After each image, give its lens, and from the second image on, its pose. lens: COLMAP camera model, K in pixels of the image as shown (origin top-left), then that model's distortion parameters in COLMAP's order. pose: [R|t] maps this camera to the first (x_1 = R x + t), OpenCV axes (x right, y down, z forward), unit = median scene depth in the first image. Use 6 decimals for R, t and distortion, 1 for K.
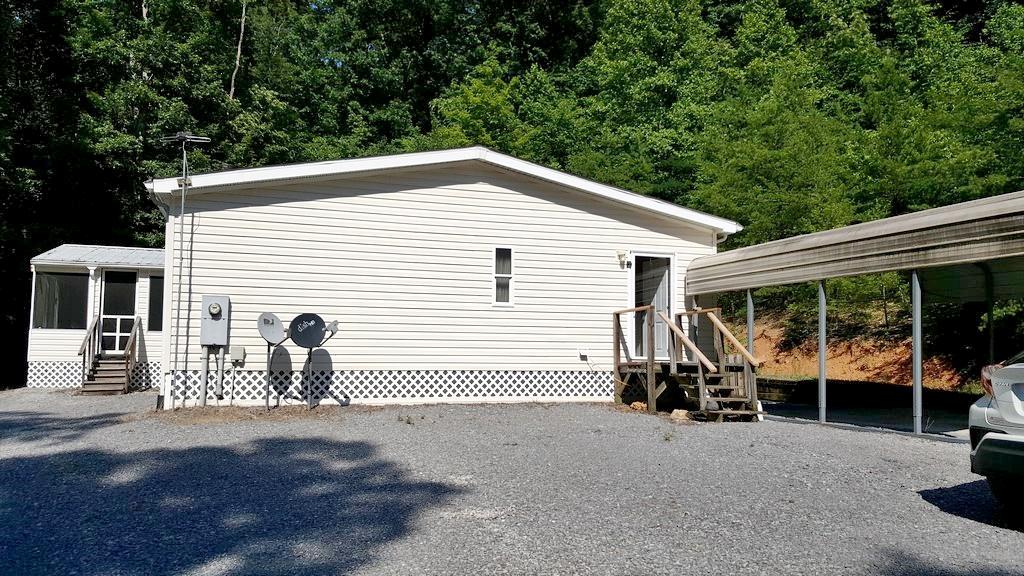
lens RADIAL K [[760.2, 0, 509.9], [0, 760.2, 291.7], [0, 0, 1]] dist [0.081073, -0.030485]
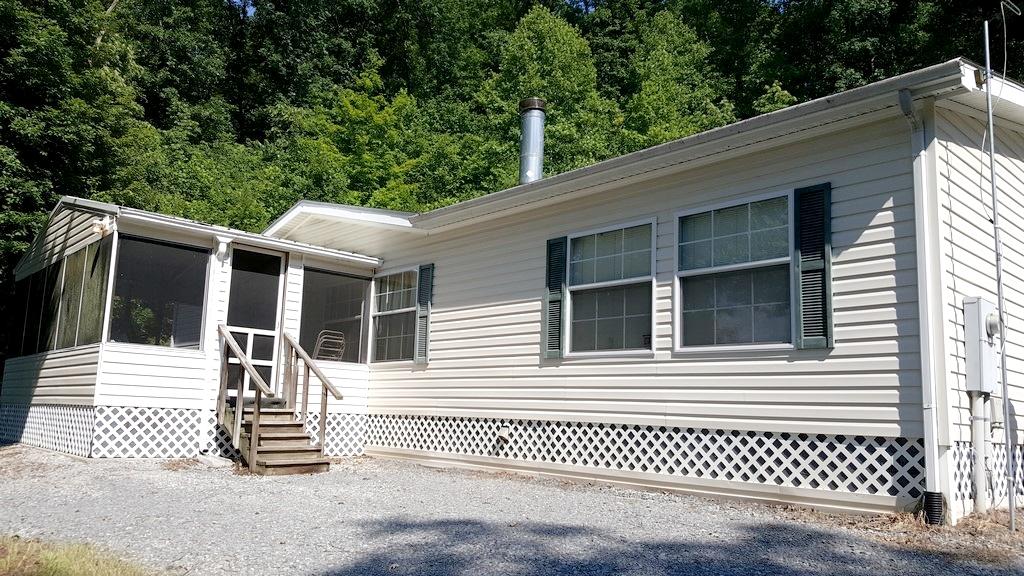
lens RADIAL K [[760.2, 0, 511.8], [0, 760.2, 287.4], [0, 0, 1]] dist [0.081073, -0.030485]
pose [[0.911050, 0.092646, 0.401752, -0.561211], [-0.058520, 0.993618, -0.096427, 0.043855], [-0.408121, 0.064340, 0.910658, 0.406780]]
